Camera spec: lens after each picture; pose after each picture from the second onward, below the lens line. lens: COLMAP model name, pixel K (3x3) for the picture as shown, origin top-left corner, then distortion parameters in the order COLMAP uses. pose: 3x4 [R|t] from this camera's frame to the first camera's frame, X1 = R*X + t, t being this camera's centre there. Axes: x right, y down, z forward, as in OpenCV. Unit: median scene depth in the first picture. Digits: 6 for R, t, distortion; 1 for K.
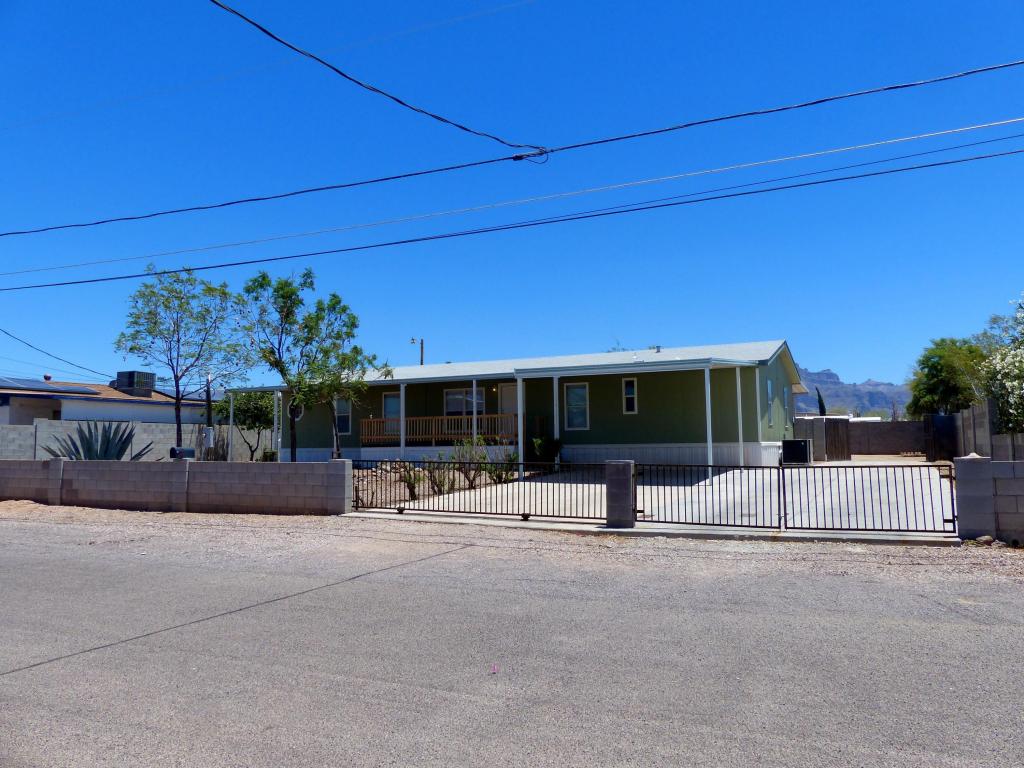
lens RADIAL K [[768.5, 0, 512.0], [0, 768.5, 384.0], [0, 0, 1]] dist [-0.061266, -0.002765]
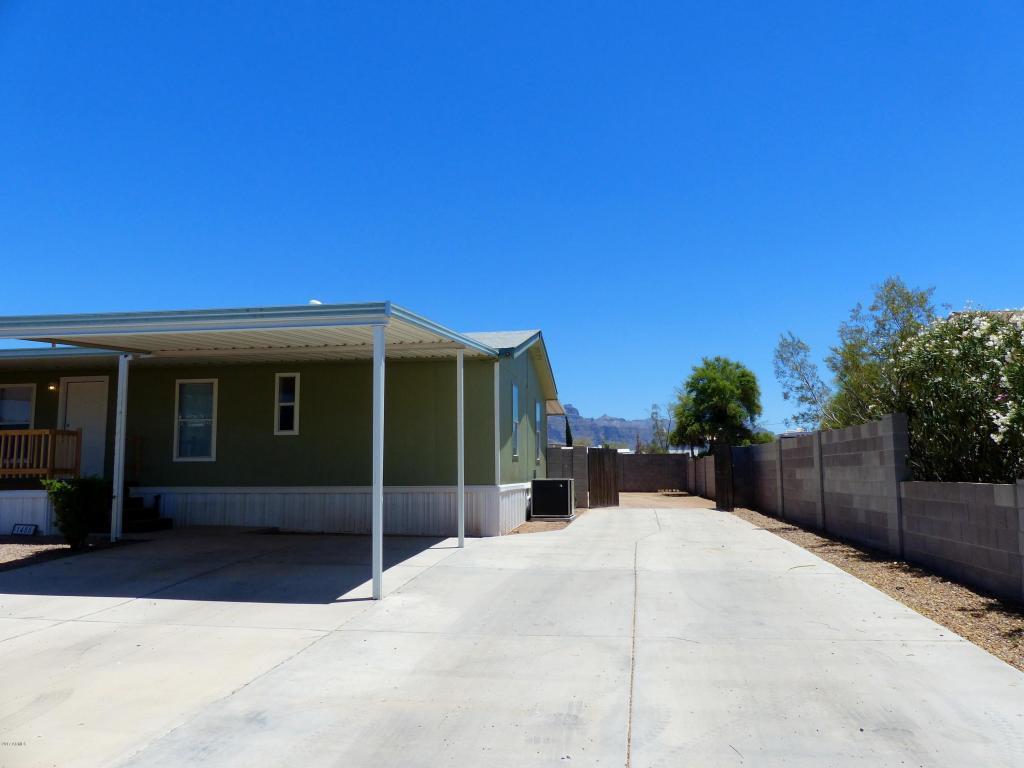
lens RADIAL K [[784.4, 0, 512.0], [0, 784.4, 384.0], [0, 0, 1]] dist [-0.003861, -0.005945]
pose [[0.948551, 0.039919, 0.314097, 0.121085], [-0.028756, 0.998782, -0.040097, 0.018449], [-0.315315, 0.029001, 0.948544, 0.357111]]
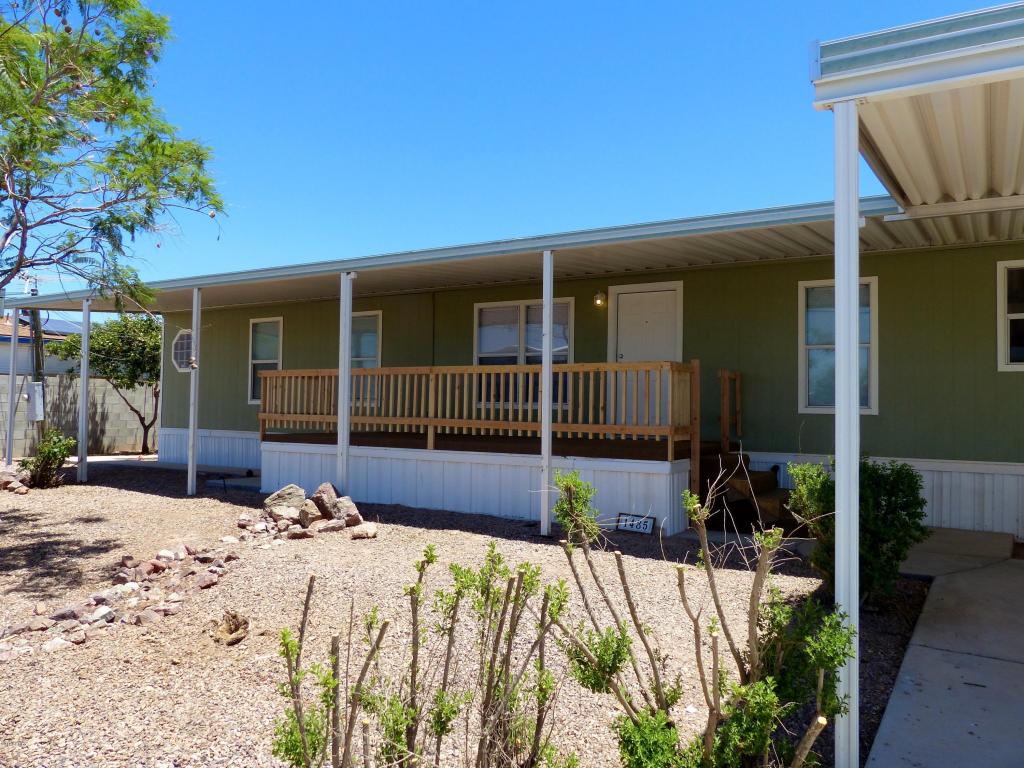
lens RADIAL K [[784.4, 0, 512.0], [0, 784.4, 384.0], [0, 0, 1]] dist [-0.003861, -0.005945]
pose [[0.995343, 0.022138, -0.093817, -0.029074], [-0.017087, 0.998378, 0.054308, 0.028951], [0.094867, -0.052452, 0.994107, 0.613494]]
